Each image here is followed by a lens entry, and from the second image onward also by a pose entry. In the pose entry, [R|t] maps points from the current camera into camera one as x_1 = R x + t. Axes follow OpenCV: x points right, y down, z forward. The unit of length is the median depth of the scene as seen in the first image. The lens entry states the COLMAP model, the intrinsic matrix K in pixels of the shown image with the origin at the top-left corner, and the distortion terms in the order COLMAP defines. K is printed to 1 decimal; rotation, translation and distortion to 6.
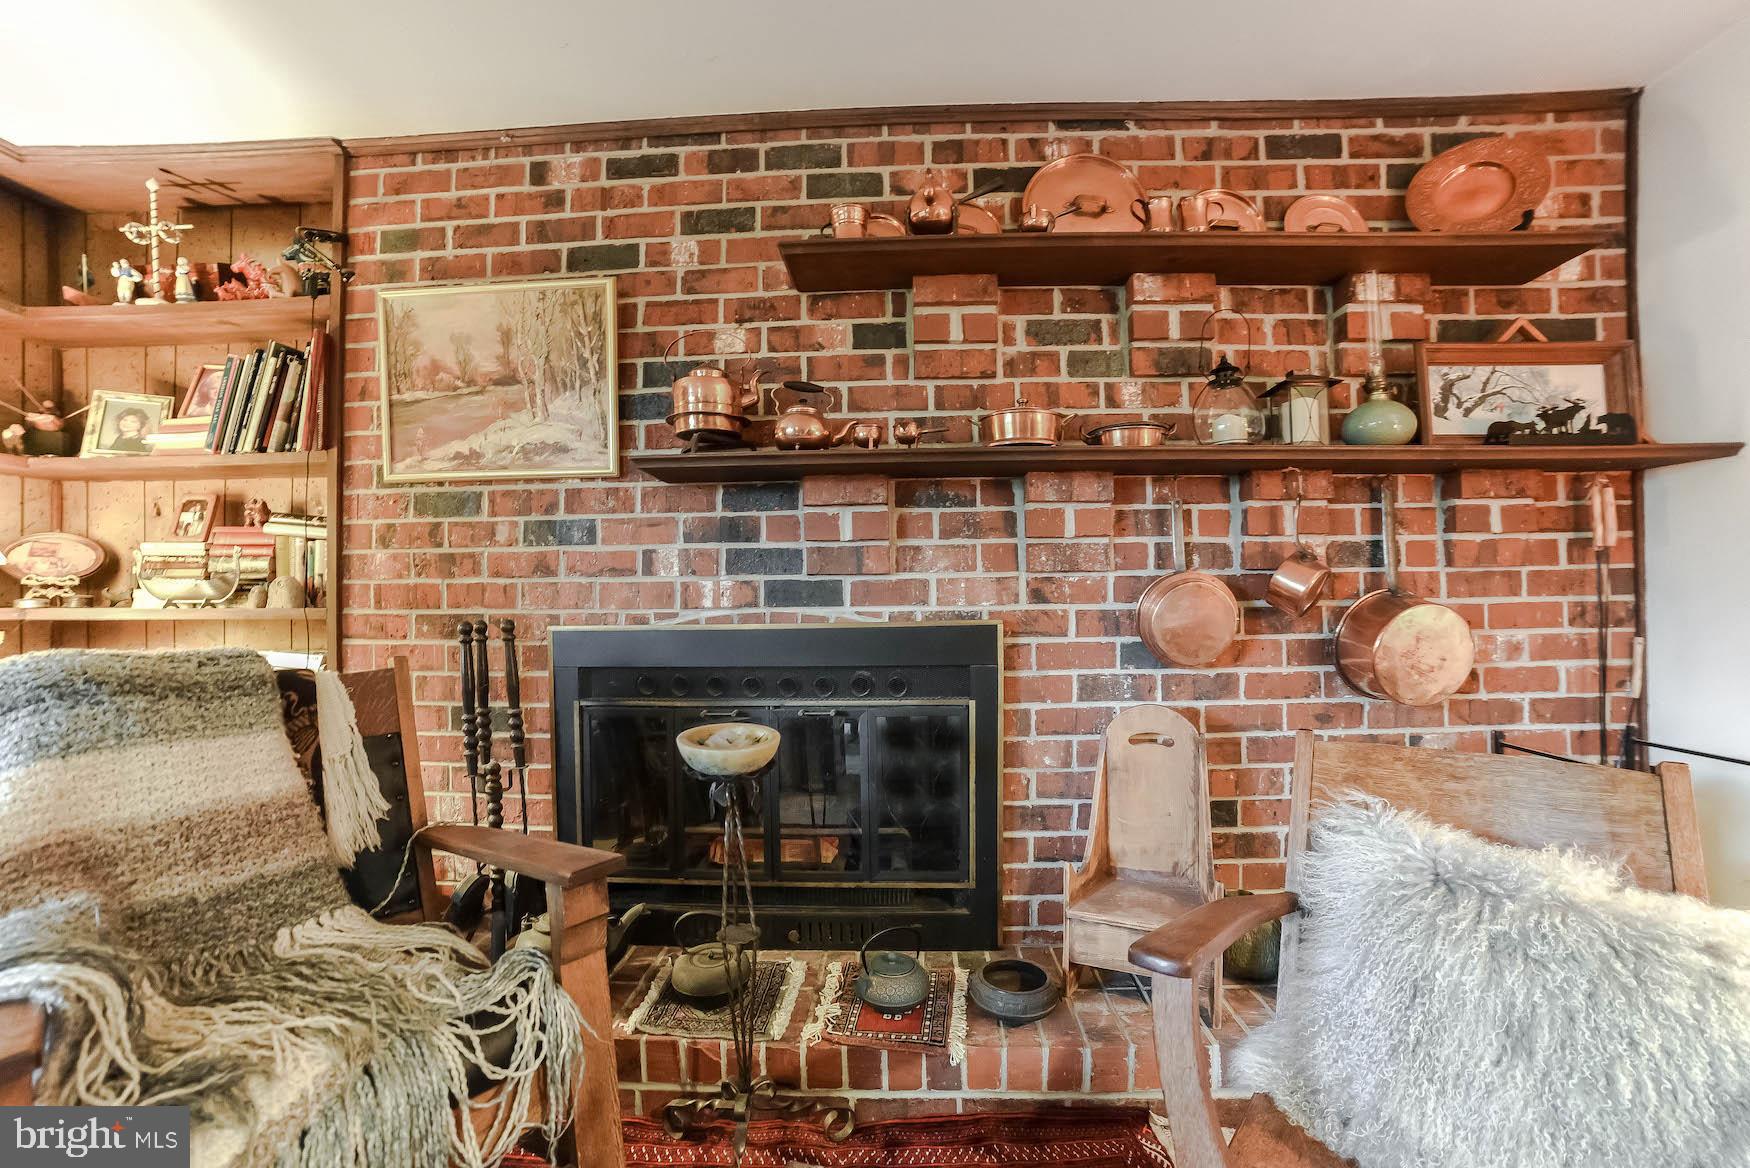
lens RADIAL K [[721.5, 0, 877.0], [0, 721.5, 591.4], [0, 0, 1]] dist [-0.104571, 0.041589]
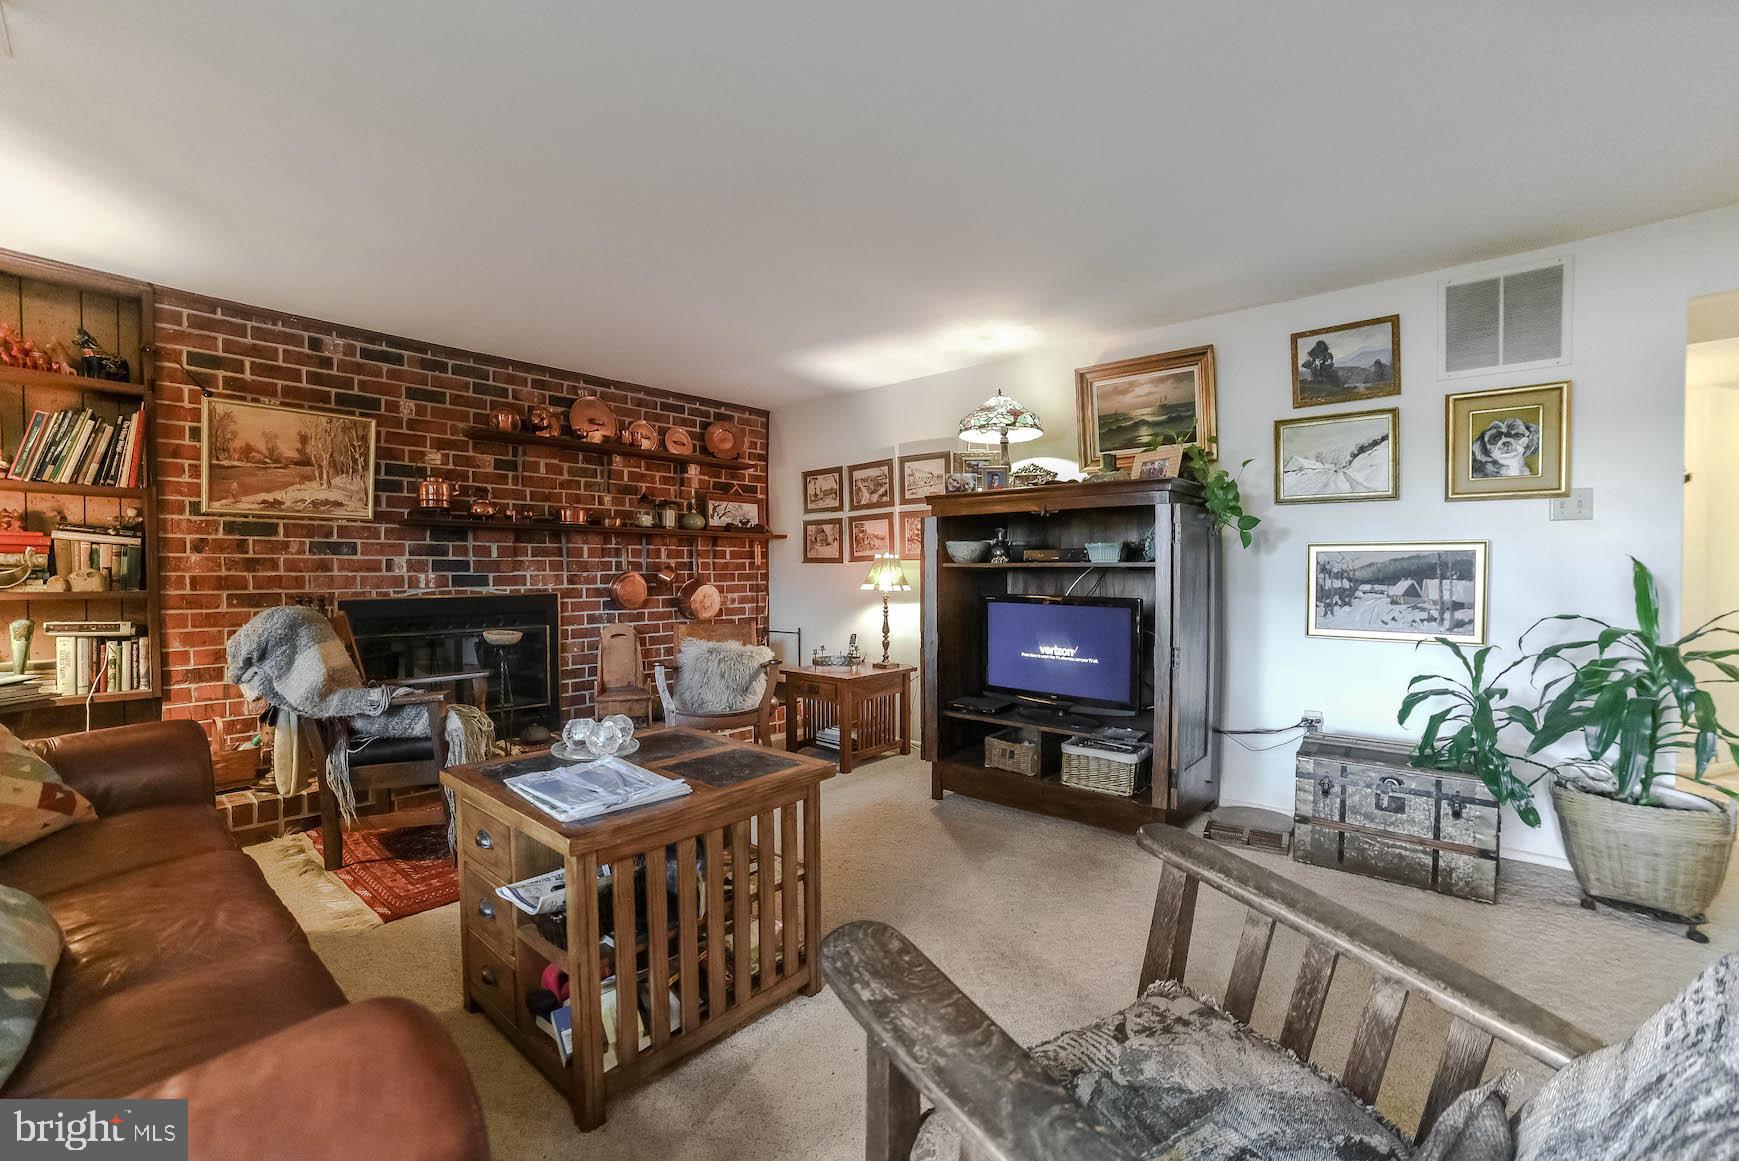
lens RADIAL K [[717.0, 0, 871.5], [0, 717.0, 587.8], [0, 0, 1]] dist [-0.104571, 0.041589]
pose [[0.623637, -0.007537, 0.781678, -0.995877], [-0.011078, 0.999768, 0.018477, -0.028308], [-0.781636, -0.020182, 0.623408, -1.265425]]
